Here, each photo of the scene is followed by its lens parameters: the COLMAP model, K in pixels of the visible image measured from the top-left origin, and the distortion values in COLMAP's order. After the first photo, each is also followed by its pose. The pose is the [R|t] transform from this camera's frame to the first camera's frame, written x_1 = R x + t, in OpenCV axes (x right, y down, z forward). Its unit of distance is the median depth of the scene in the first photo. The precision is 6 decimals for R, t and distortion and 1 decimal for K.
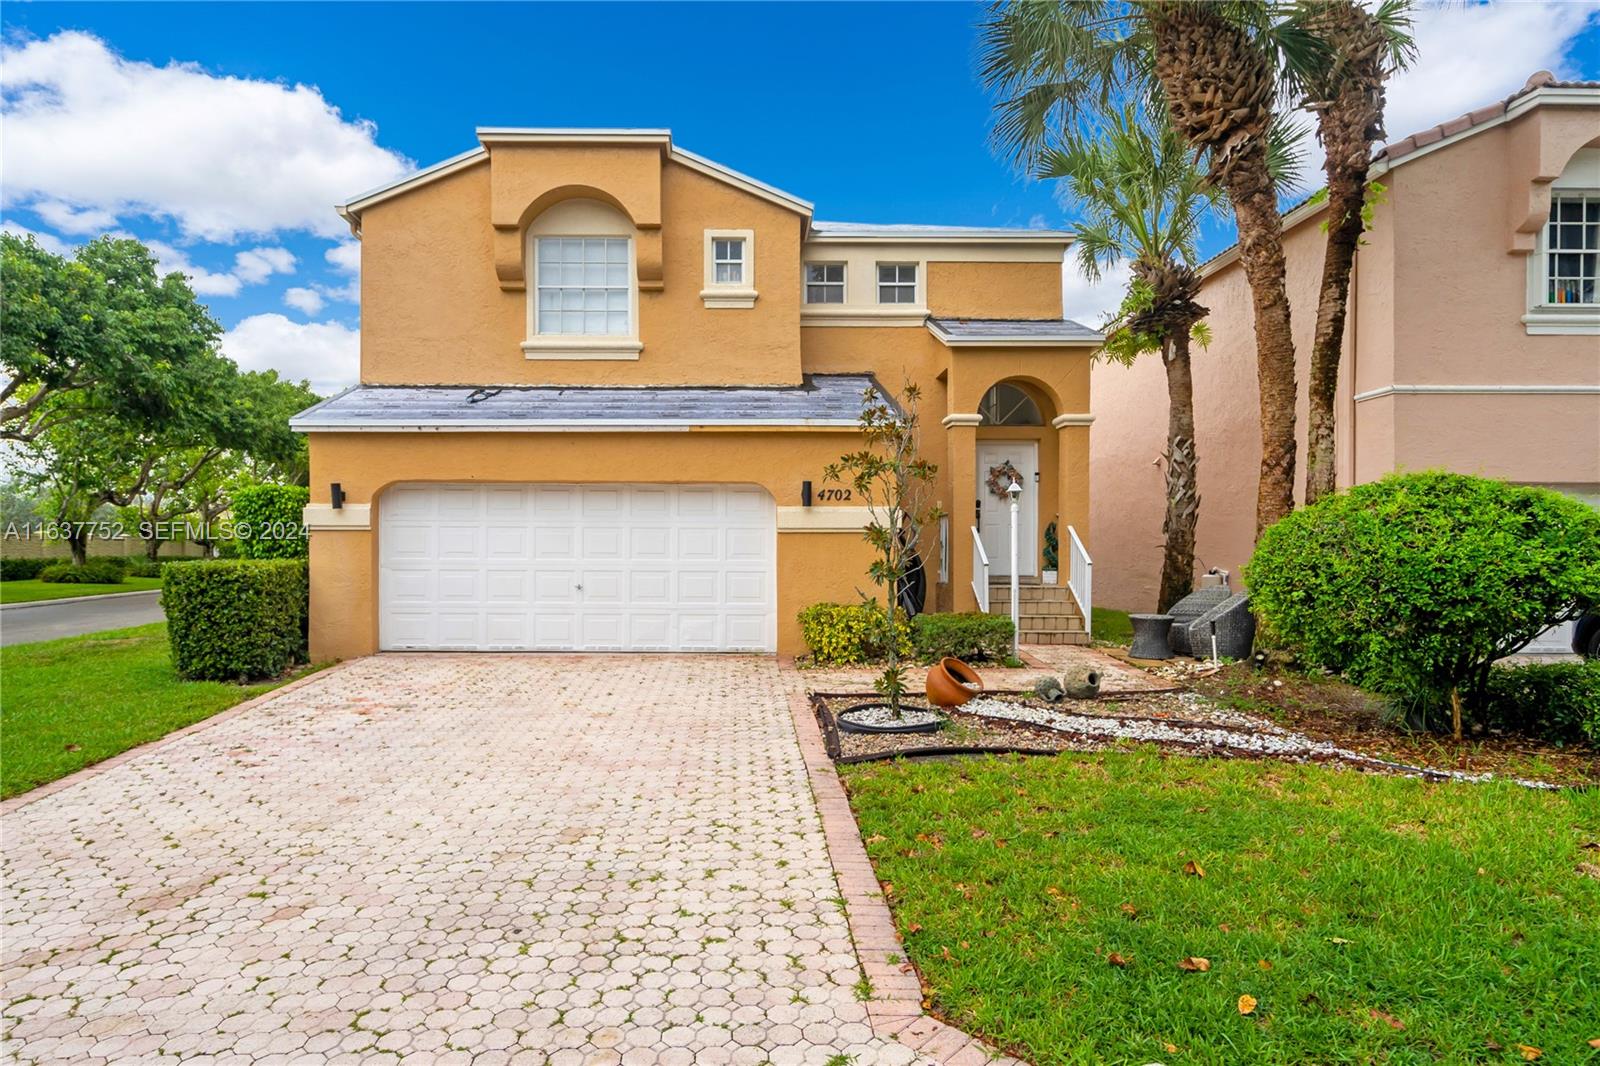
lens RADIAL K [[863.7, 0, 800.0], [0, 863.7, 533.0], [0, 0, 1]] dist [-0.002553, -0.000357]
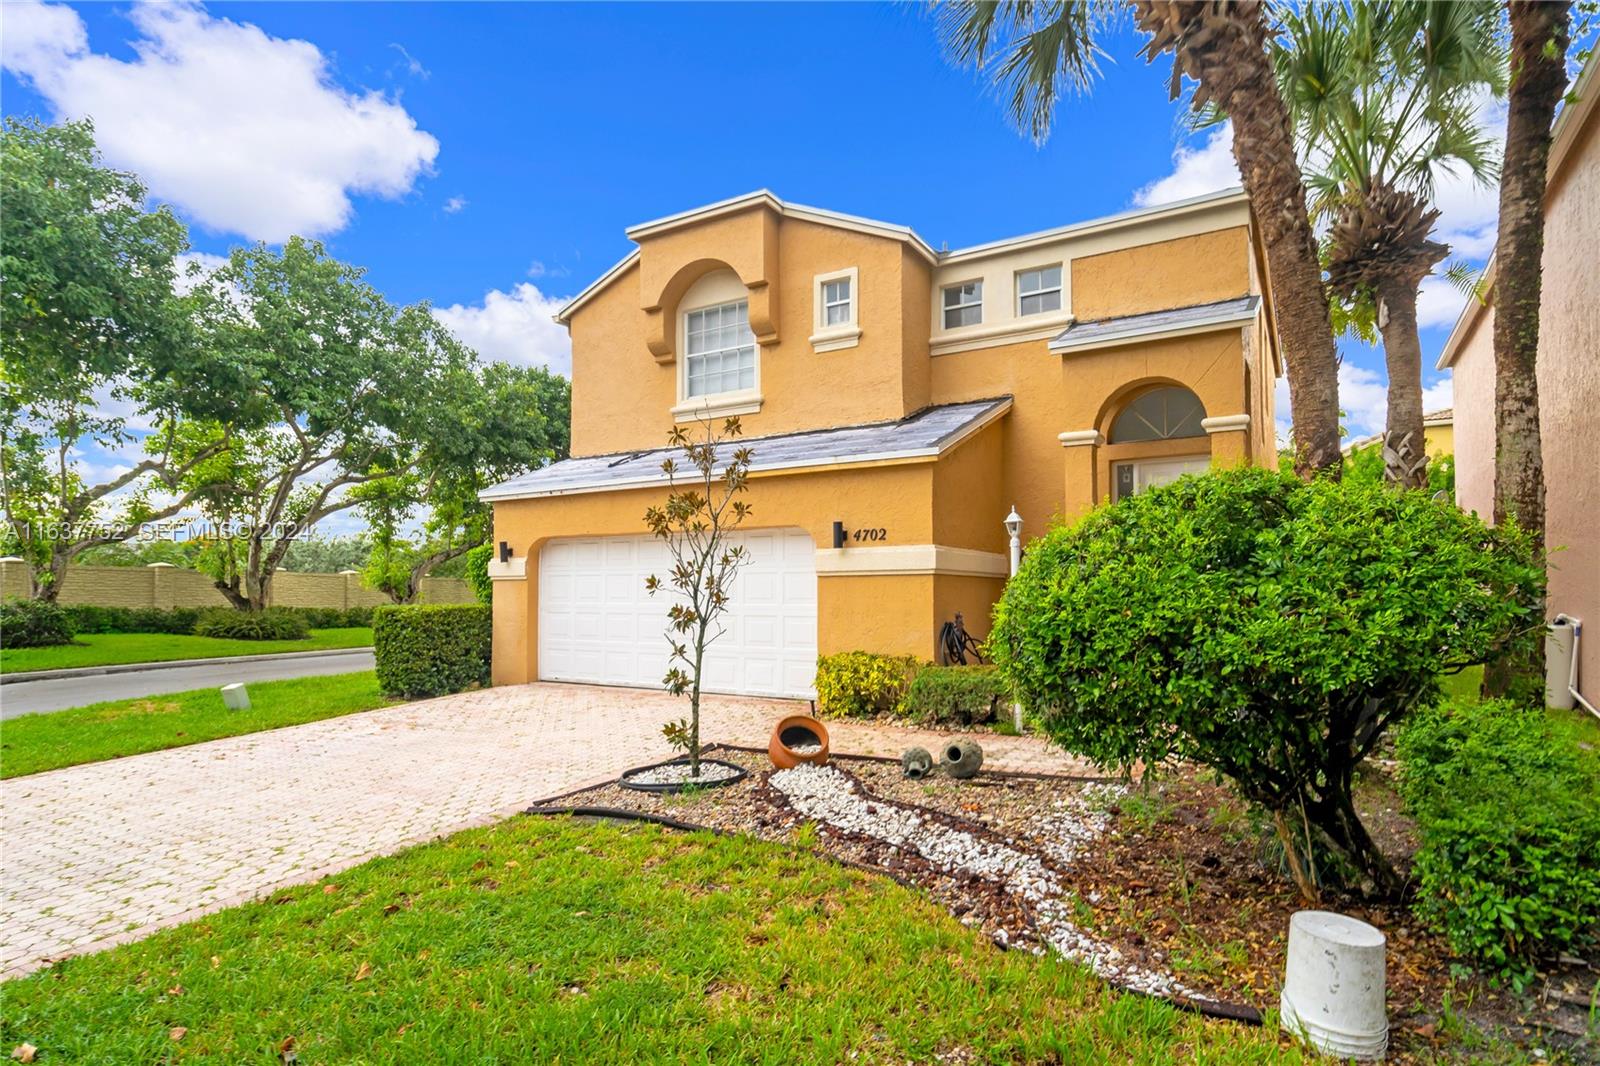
lens RADIAL K [[855.0, 0, 801.6], [0, 855.0, 545.2], [0, 0, 1]] dist [0.003353, 0.001049]
pose [[0.857505, -0.035103, -0.513277, 0.386140], [0.017634, 0.999089, -0.038868, 0.001838], [0.514174, 0.024278, 0.857342, 0.145039]]
